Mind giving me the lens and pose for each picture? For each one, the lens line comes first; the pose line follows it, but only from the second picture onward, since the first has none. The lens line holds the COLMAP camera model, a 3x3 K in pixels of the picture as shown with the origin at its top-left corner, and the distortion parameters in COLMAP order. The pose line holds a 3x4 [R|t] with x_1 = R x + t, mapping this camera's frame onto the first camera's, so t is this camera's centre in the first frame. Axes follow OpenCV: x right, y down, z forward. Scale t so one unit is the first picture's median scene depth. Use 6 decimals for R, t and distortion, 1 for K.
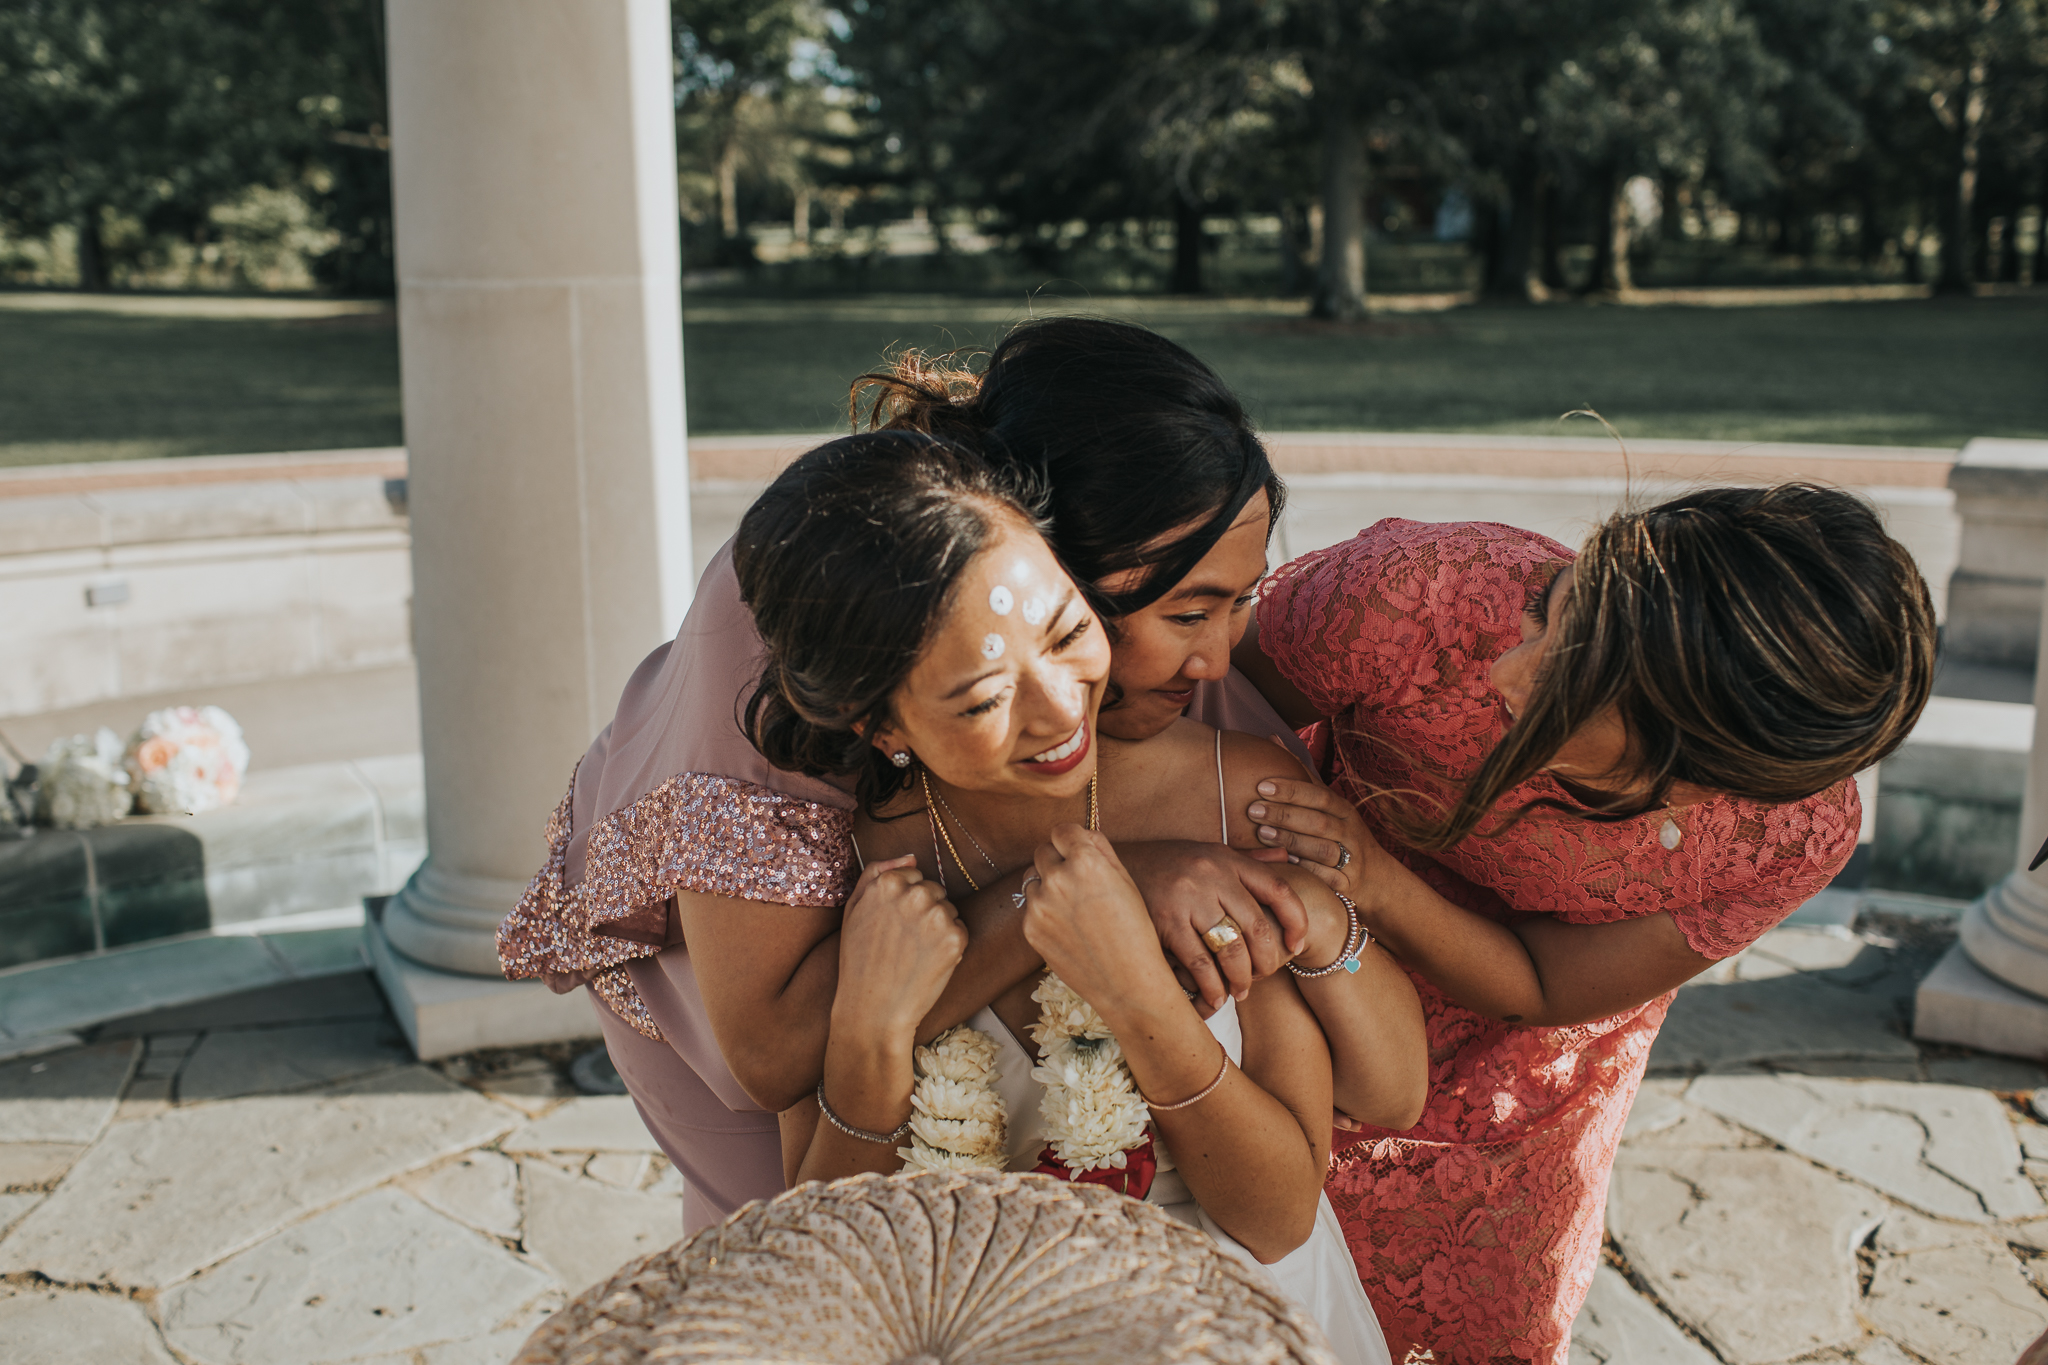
lens RADIAL K [[2264.8, 0, 1024.0], [0, 2264.8, 682.5], [0, 0, 1]] dist [-0.064612, 0.072010]
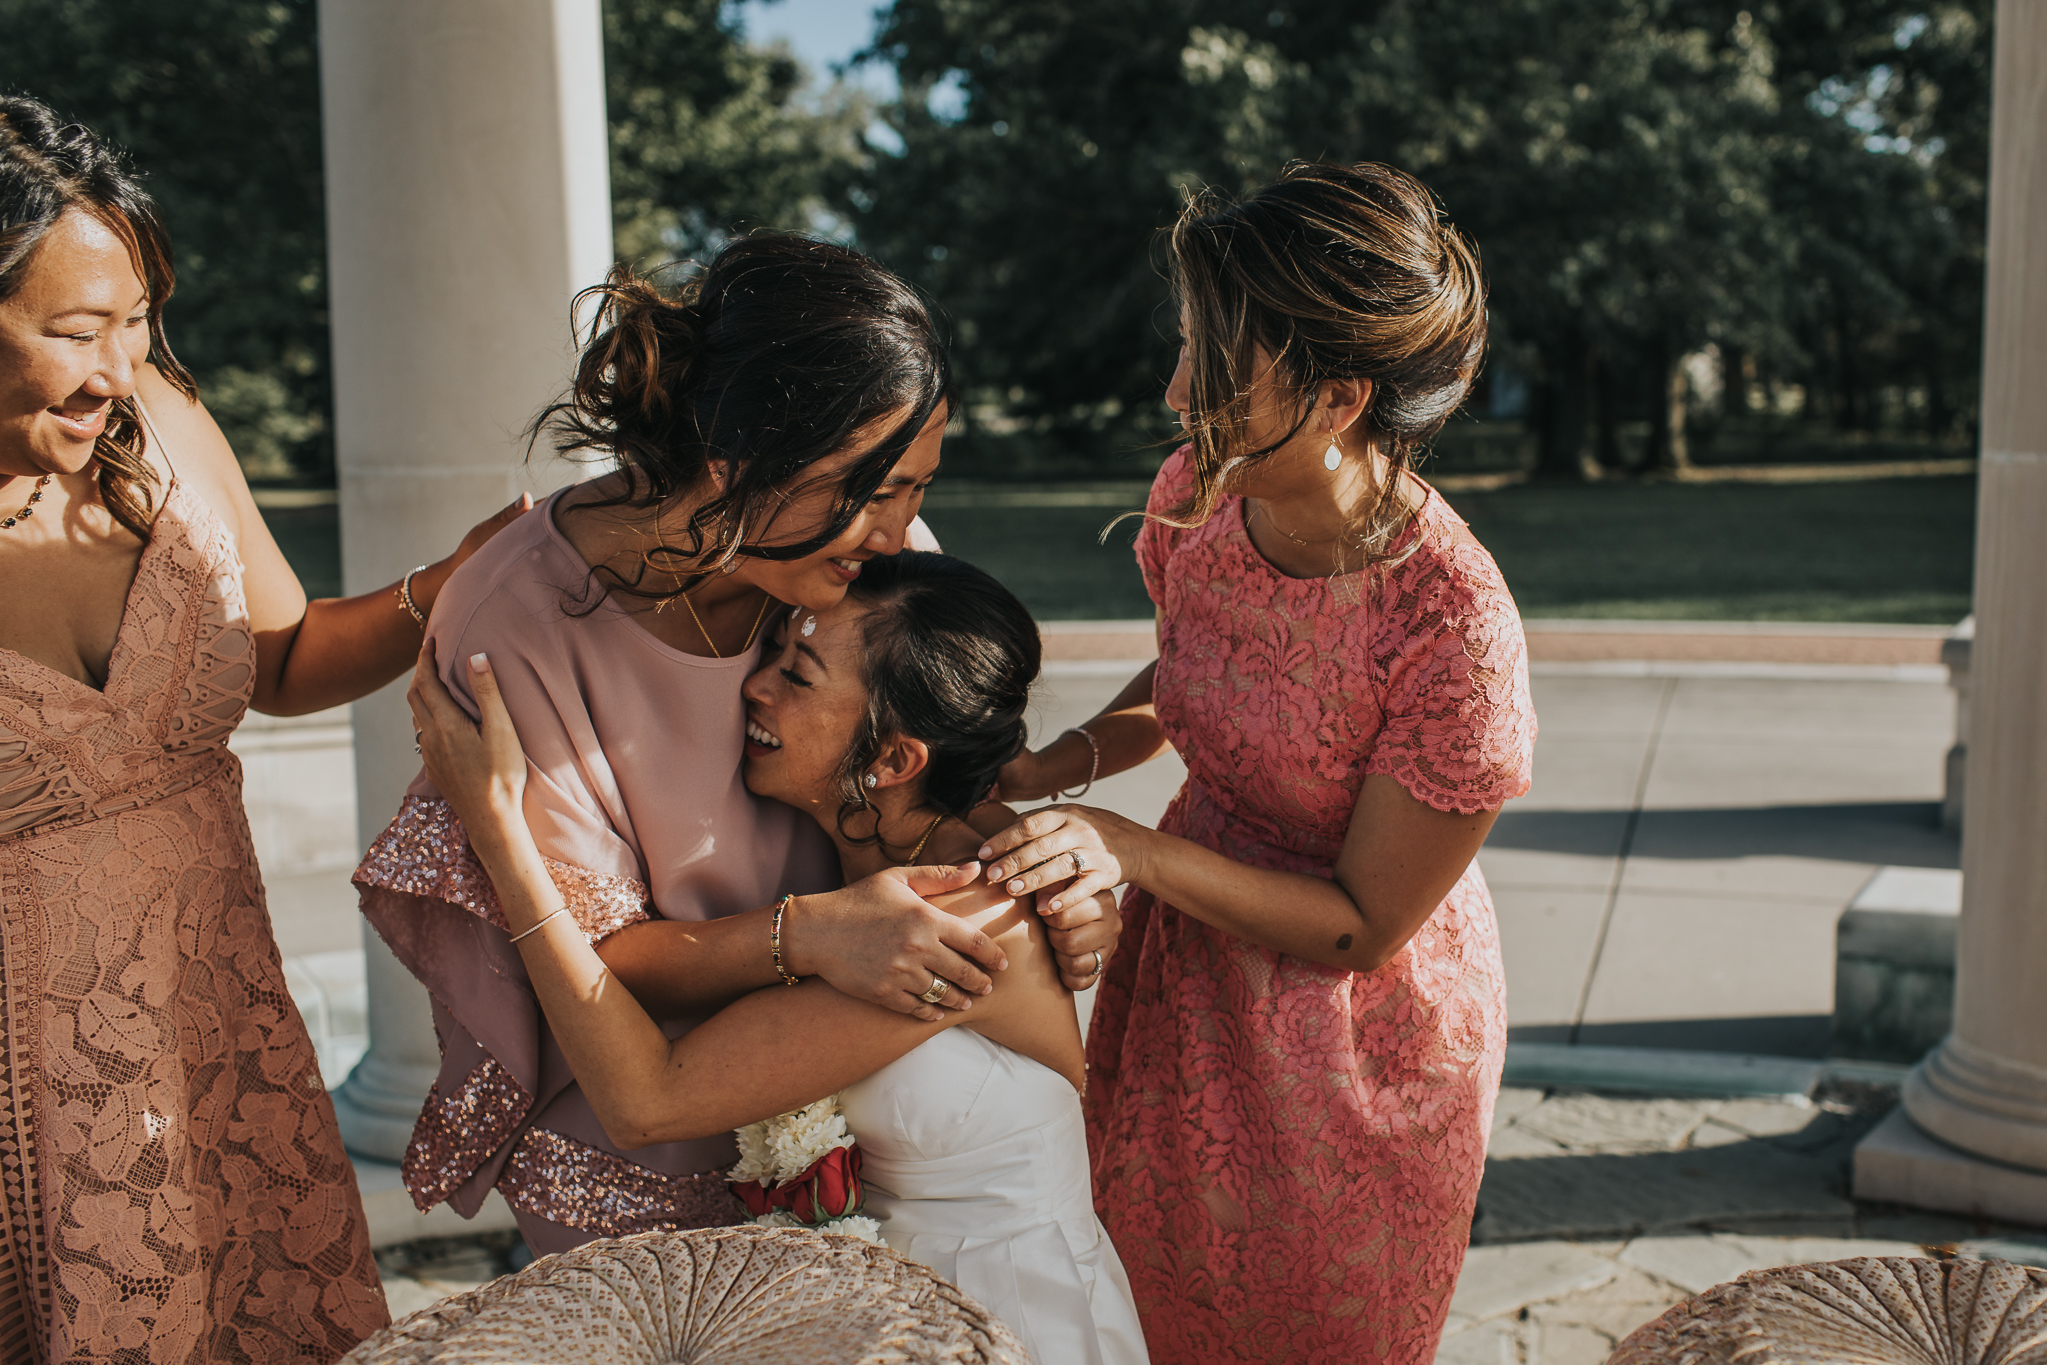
lens RADIAL K [[2181.8, 0, 1023.0], [0, 2181.8, 750.0], [0, 0, 1]] dist [-0.038900, 0.020497]
pose [[0.998906, -0.014056, 0.044603, -0.055877], [0.016076, 0.998846, -0.045260, -0.016380], [-0.043915, 0.045928, 0.997979, 0.092092]]
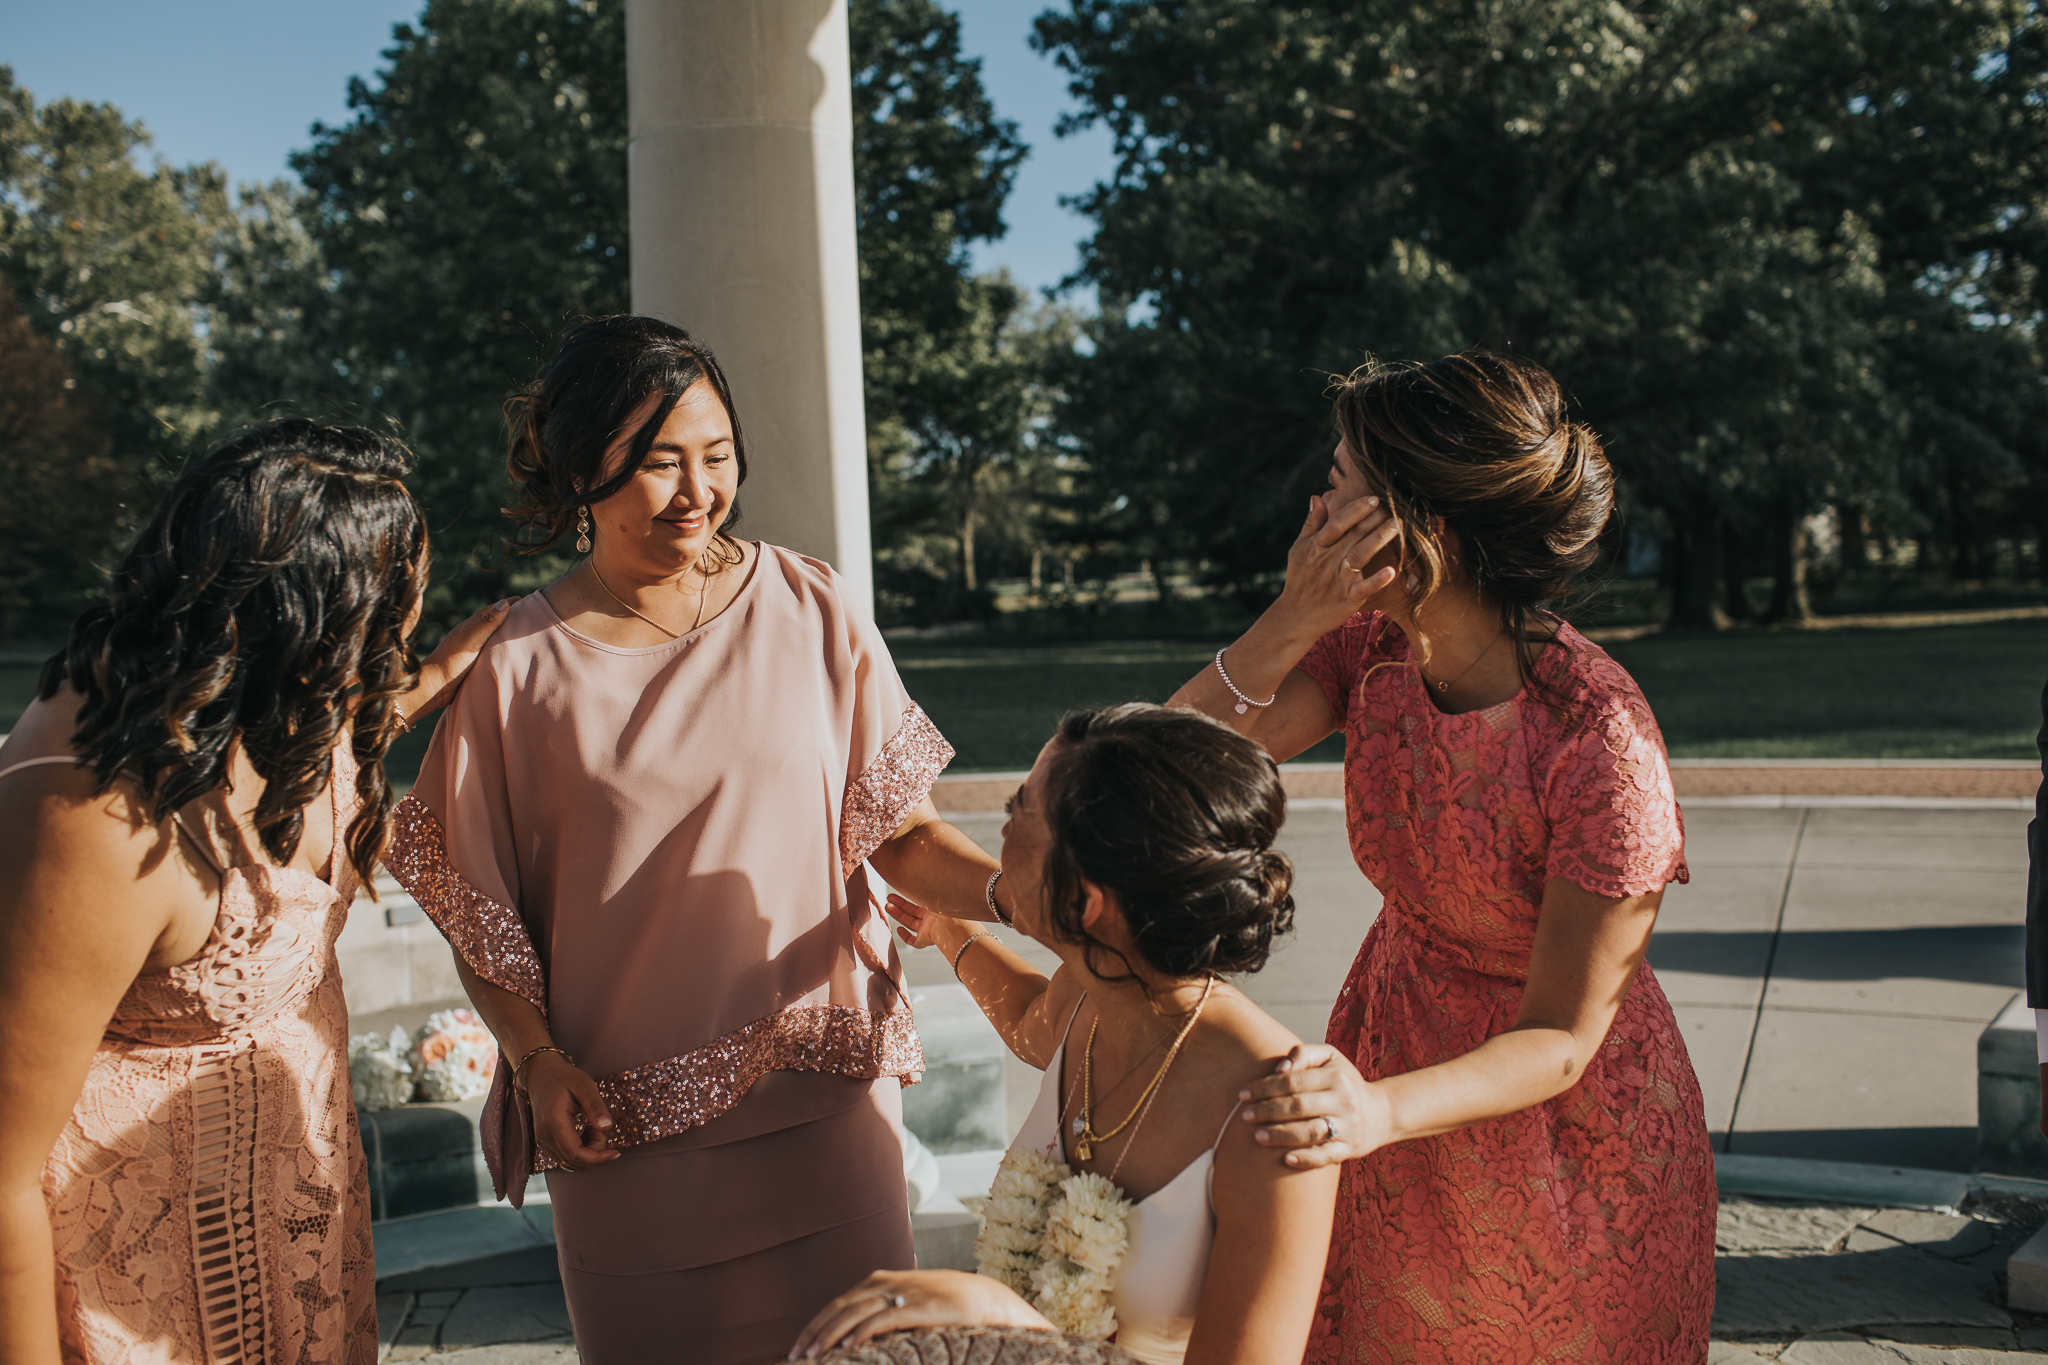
lens RADIAL K [[2264.8, 0, 1024.0], [0, 2264.8, 682.5], [0, 0, 1]] dist [-0.064612, 0.072010]
pose [[0.991330, -0.022969, -0.129370, 0.037010], [0.003480, 0.988846, -0.148903, 0.010219], [0.131347, 0.147161, 0.980353, -0.068329]]
